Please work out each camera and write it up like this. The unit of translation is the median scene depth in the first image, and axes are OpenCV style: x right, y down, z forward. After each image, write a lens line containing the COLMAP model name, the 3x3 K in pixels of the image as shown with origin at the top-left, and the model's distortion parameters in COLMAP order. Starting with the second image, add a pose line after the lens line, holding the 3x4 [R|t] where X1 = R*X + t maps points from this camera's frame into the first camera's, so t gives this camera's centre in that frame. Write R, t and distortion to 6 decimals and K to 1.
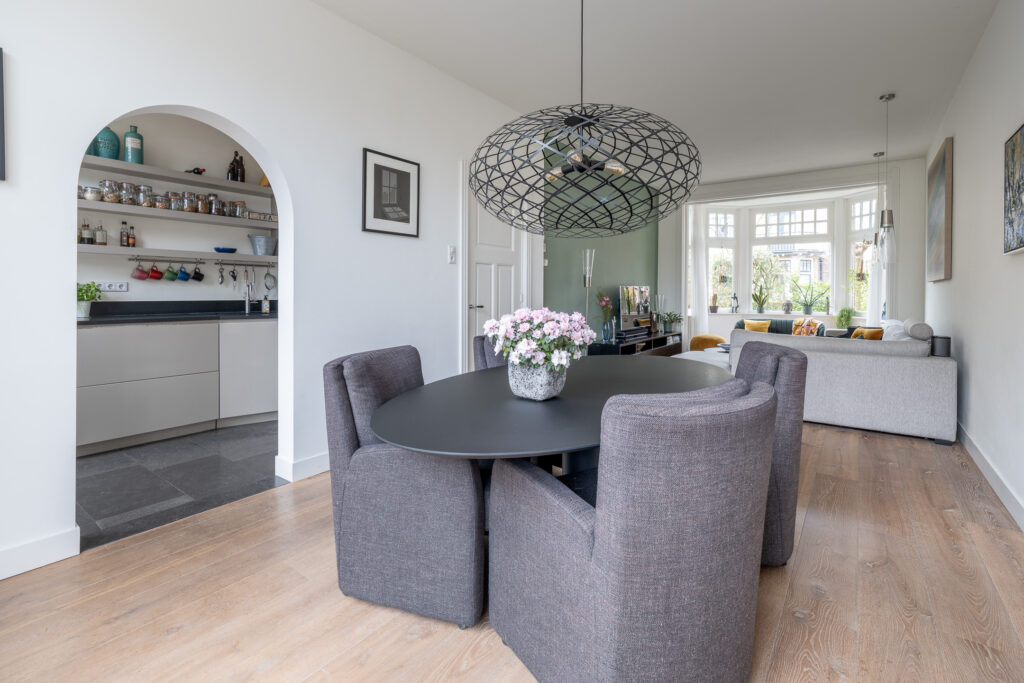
lens RADIAL K [[471.5, 0, 512.3], [0, 471.5, 341.7], [0, 0, 1]] dist [-0.003977, 0.001690]
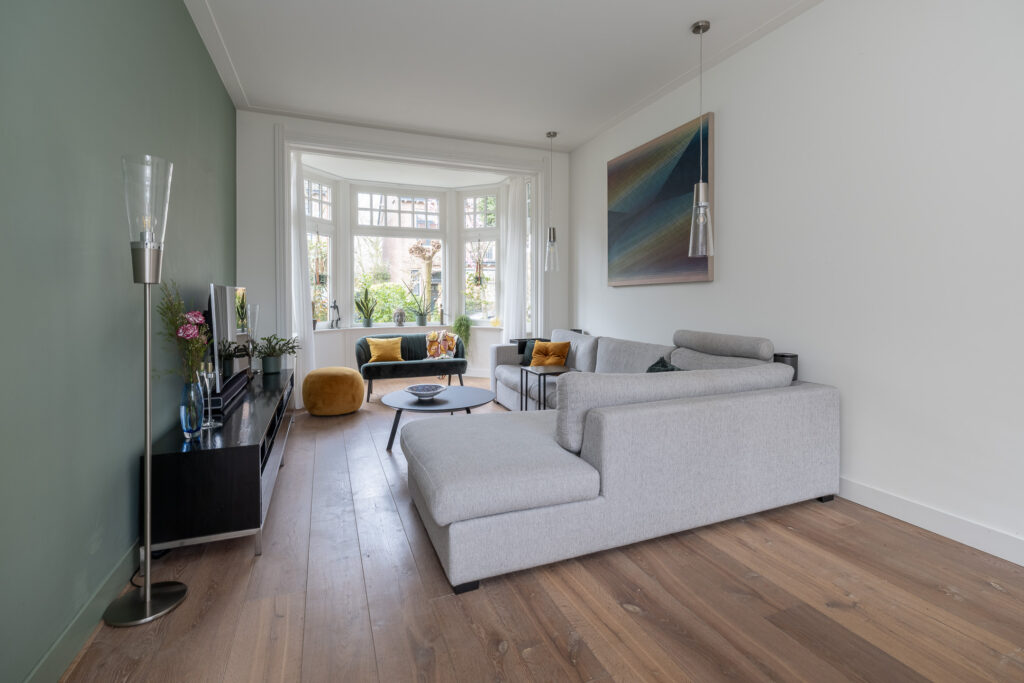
lens RADIAL K [[471.5, 0, 523.3], [0, 471.5, 308.2], [0, 0, 1]] dist [-0.003977, 0.001690]
pose [[0.513756, -0.021994, 0.857654, 0.018560], [0.094582, 0.995030, -0.031140, -0.049144], [-0.852707, 0.097117, 0.513283, 0.461241]]
